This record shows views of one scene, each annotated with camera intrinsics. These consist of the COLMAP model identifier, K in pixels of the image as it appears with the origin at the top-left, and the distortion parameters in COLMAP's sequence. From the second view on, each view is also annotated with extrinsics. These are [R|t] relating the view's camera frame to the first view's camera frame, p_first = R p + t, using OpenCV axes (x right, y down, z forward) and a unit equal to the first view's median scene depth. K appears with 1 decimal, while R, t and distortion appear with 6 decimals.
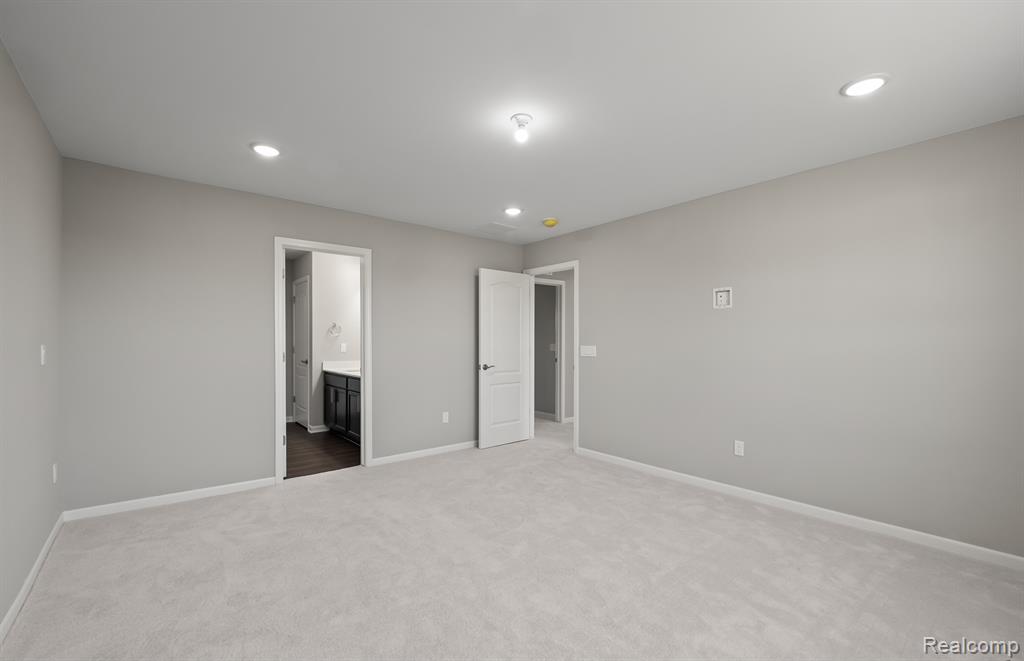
lens RADIAL K [[444.8, 0, 513.3], [0, 444.8, 336.6], [0, 0, 1]] dist [-0.002183, -0.000275]
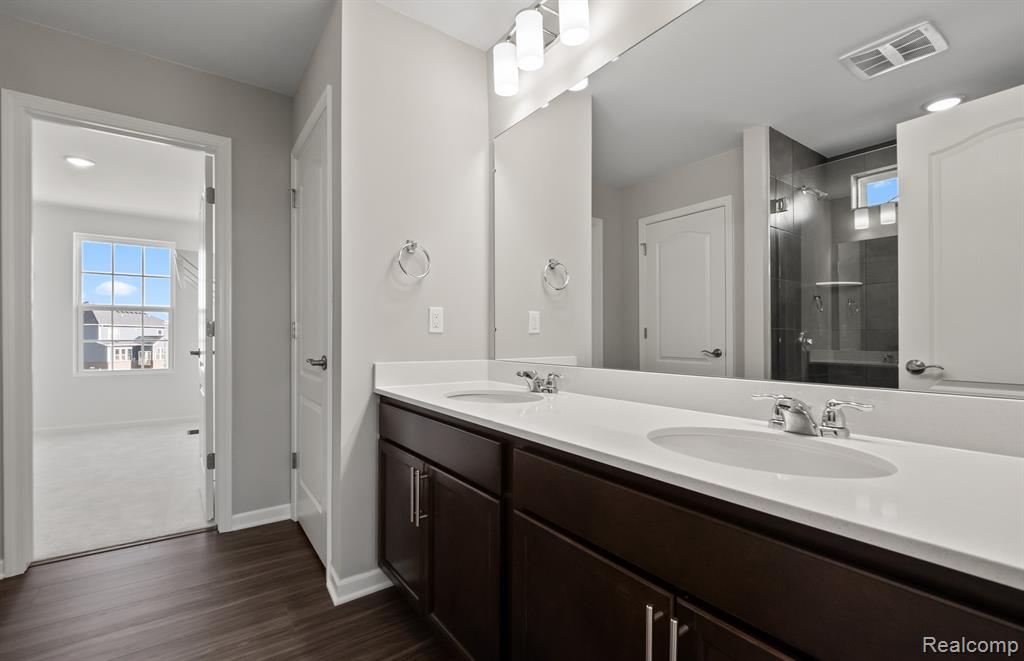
lens RADIAL K [[444.8, 0, 512.1], [0, 444.8, 332.2], [0, 0, 1]] dist [-0.002183, -0.000275]
pose [[0.998331, -0.000955, -0.057744, -0.312678], [0.001153, 0.999994, 0.003396, 0.033454], [0.057740, -0.003457, 0.998326, 0.691968]]
